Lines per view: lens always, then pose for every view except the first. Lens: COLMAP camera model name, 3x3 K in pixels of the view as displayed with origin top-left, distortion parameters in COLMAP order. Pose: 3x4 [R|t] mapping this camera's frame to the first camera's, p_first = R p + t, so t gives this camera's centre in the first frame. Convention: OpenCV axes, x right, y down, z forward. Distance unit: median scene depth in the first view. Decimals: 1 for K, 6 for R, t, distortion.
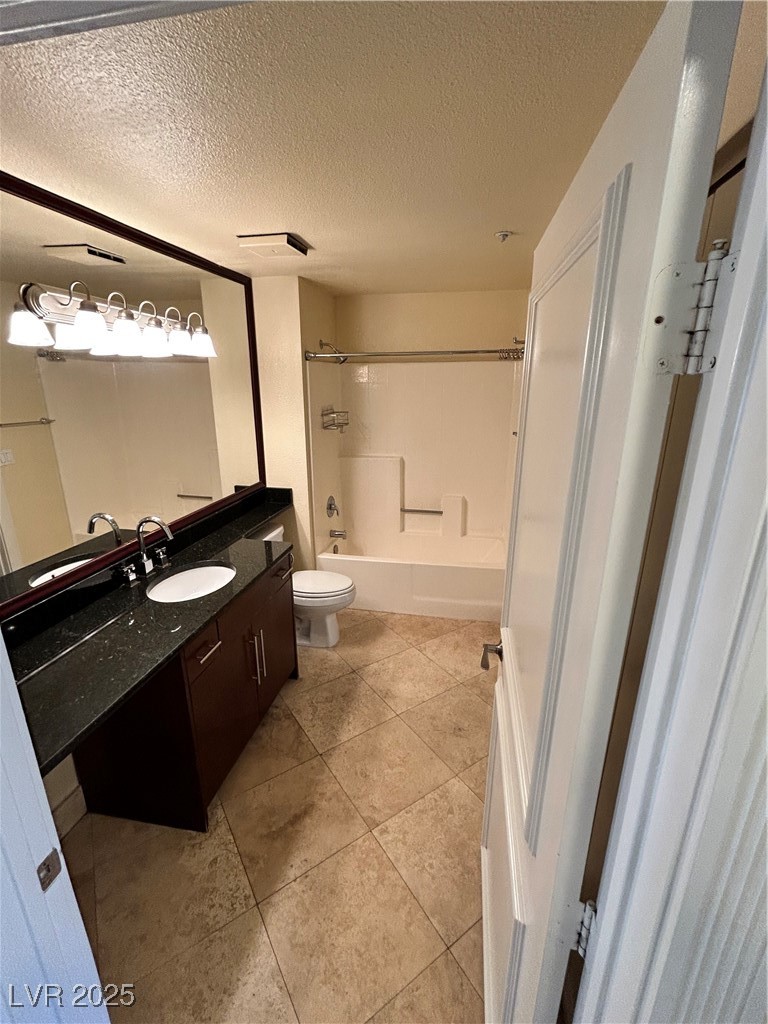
lens RADIAL K [[449.7, 0, 383.6], [0, 449.7, 516.4], [0, 0, 1]] dist [-0.000353, -0.000014]
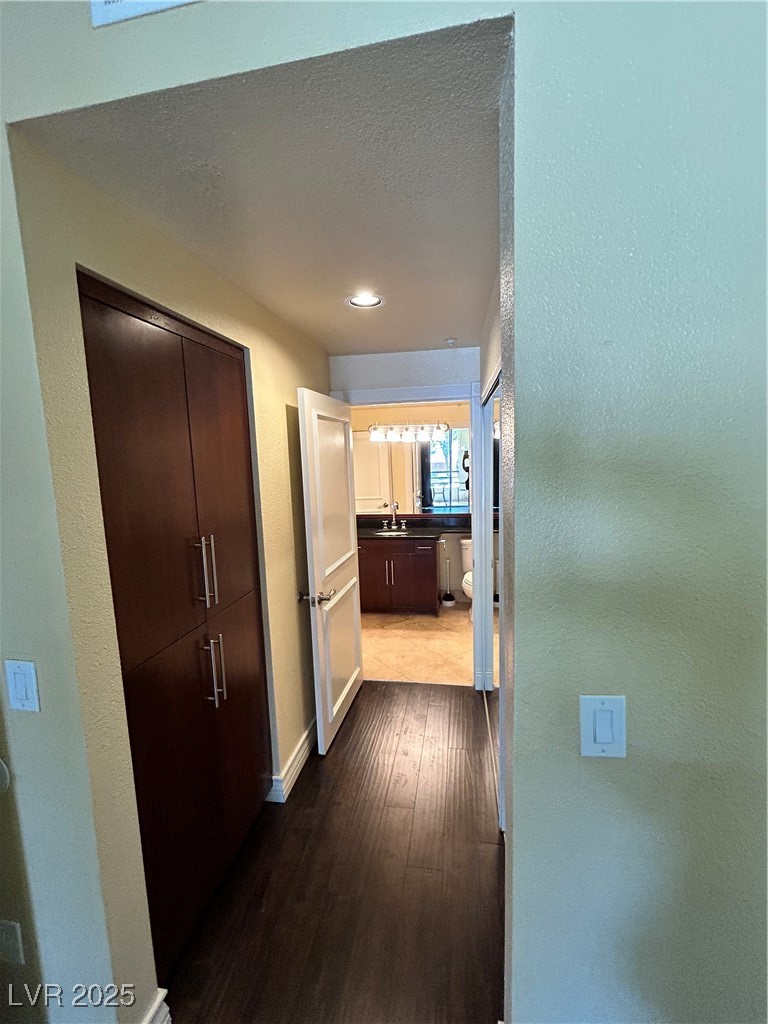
lens RADIAL K [[449.7, 0, 384.0], [0, 449.7, 511.3], [0, 0, 1]] dist [-0.000353, -0.000014]
pose [[0.006783, 0.115135, -0.993327, 1.697443], [-0.253149, 0.961190, 0.109682, -0.196125], [0.967404, 0.250715, 0.035666, 0.724858]]
